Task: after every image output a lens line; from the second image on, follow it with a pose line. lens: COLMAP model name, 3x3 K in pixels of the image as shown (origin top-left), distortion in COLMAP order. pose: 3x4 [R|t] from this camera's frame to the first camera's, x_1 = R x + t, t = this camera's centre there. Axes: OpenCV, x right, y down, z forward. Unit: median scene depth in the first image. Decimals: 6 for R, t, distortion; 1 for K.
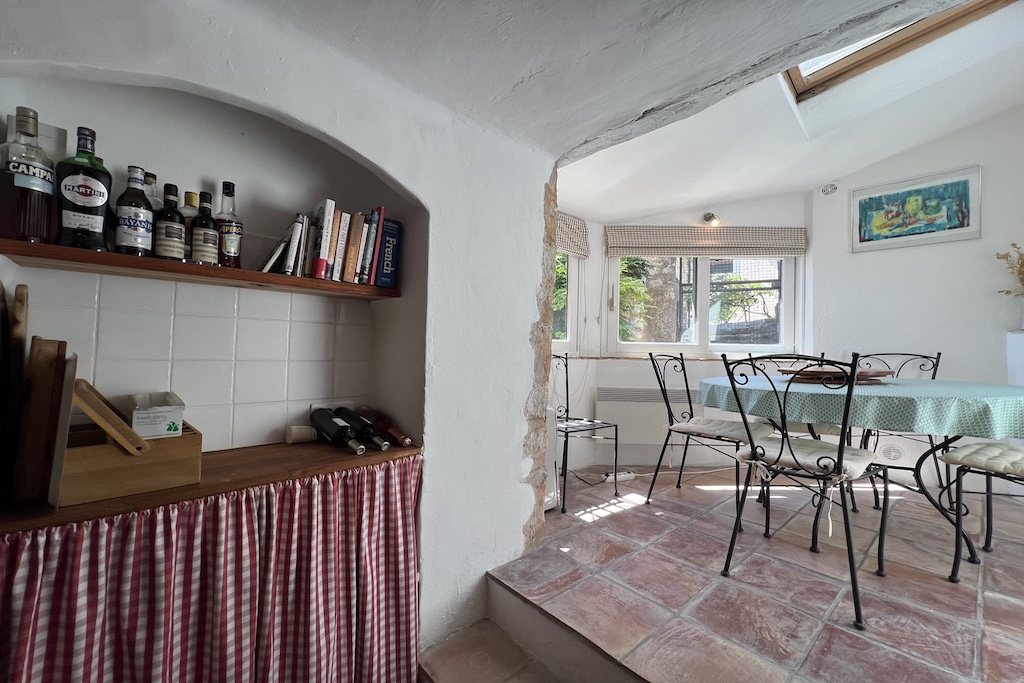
lens RADIAL K [[408.8, 0, 514.2], [0, 408.8, 345.9], [0, 0, 1]] dist [-0.002696, 0.000316]
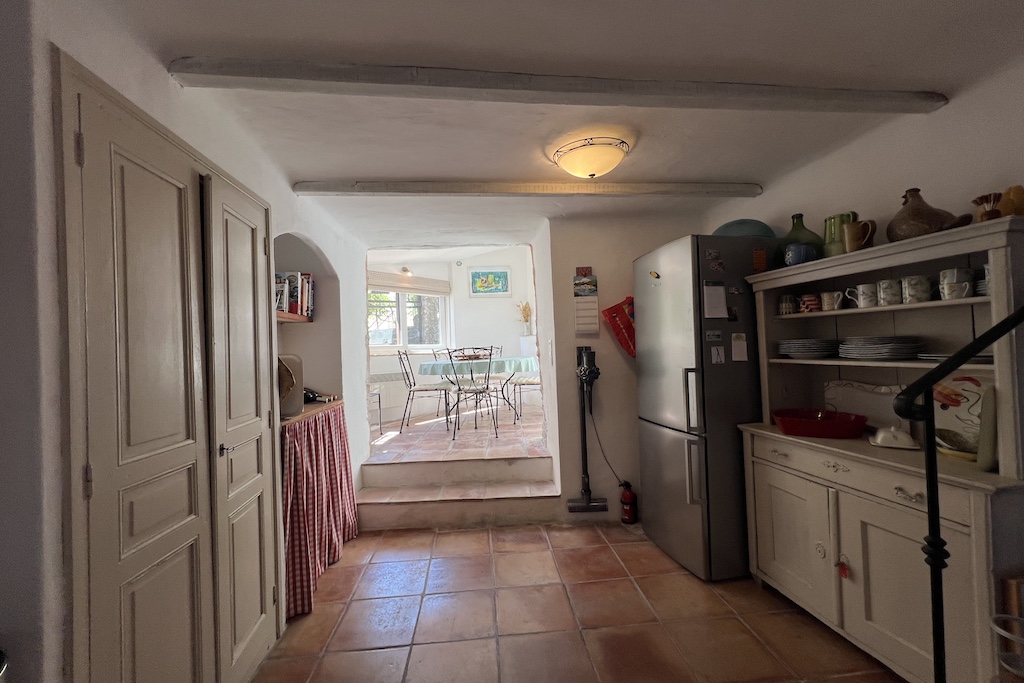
lens RADIAL K [[403.5, 0, 515.5], [0, 403.5, 350.8], [0, 0, 1]] dist [-0.000037, 0.000057]
pose [[0.630791, -0.041577, 0.774838, -0.714900], [0.038645, 0.999008, 0.022145, -0.002053], [-0.774989, 0.015975, 0.631772, -0.526555]]
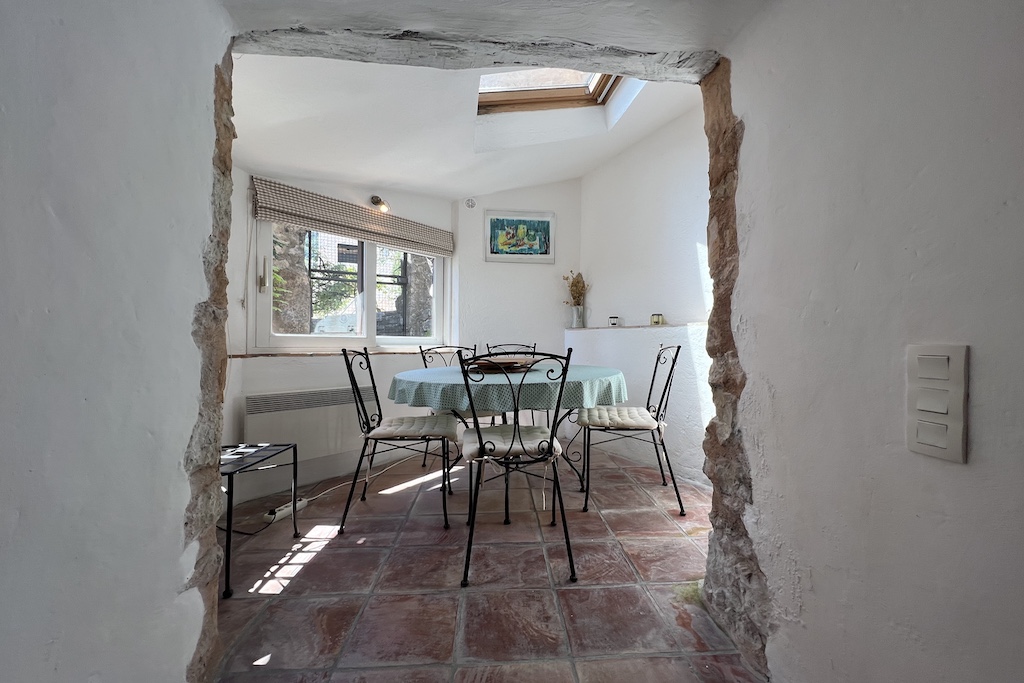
lens RADIAL K [[408.8, 0, 514.2], [0, 408.8, 345.9], [0, 0, 1]] dist [-0.002696, 0.000316]
pose [[0.613084, -0.018449, 0.789802, -0.098886], [-0.001551, 0.999697, 0.024556, -0.008754], [-0.790016, -0.016279, 0.612870, 0.229485]]
